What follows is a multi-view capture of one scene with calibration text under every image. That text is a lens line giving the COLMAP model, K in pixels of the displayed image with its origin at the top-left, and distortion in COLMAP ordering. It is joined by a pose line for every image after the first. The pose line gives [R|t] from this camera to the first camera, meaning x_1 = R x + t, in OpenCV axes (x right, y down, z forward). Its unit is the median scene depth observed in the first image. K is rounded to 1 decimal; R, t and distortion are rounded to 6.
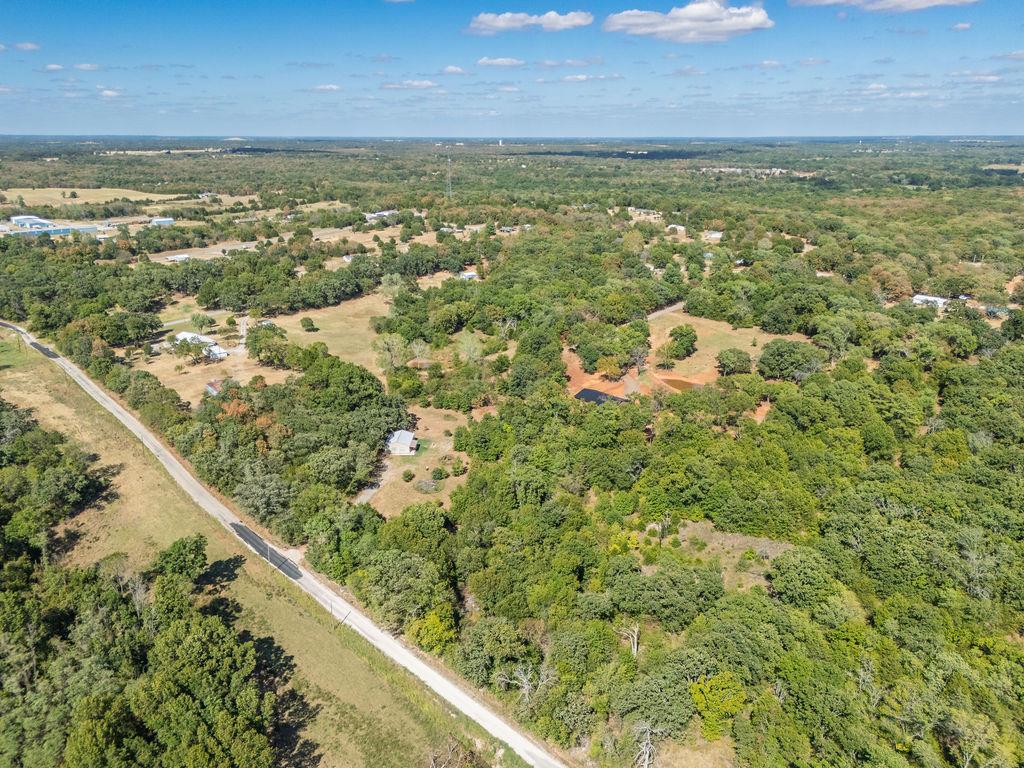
lens RADIAL K [[732.2, 0, 512.0], [0, 732.2, 384.0], [0, 0, 1]] dist [0.034981, -0.028750]
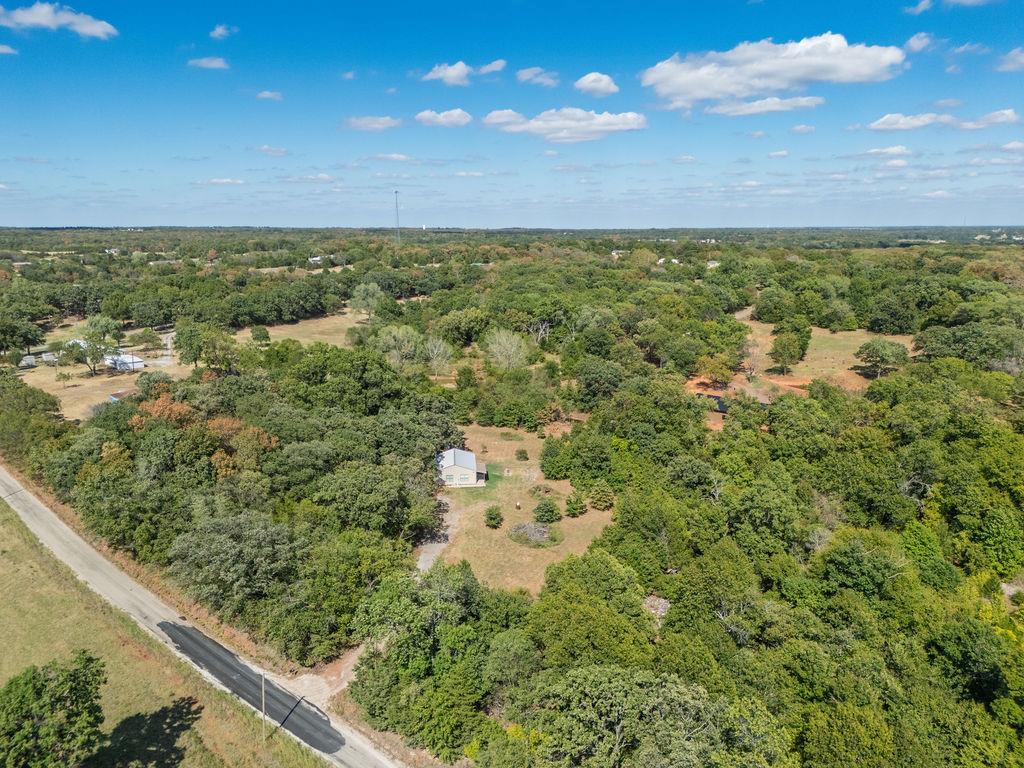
lens RADIAL K [[732.2, 0, 512.0], [0, 732.2, 384.0], [0, 0, 1]] dist [0.034981, -0.028750]
pose [[0.993911, -0.020192, 0.108322, -0.194794], [0.032557, 0.992990, -0.113626, 0.093002], [-0.105268, 0.116461, 0.987601, 0.466731]]
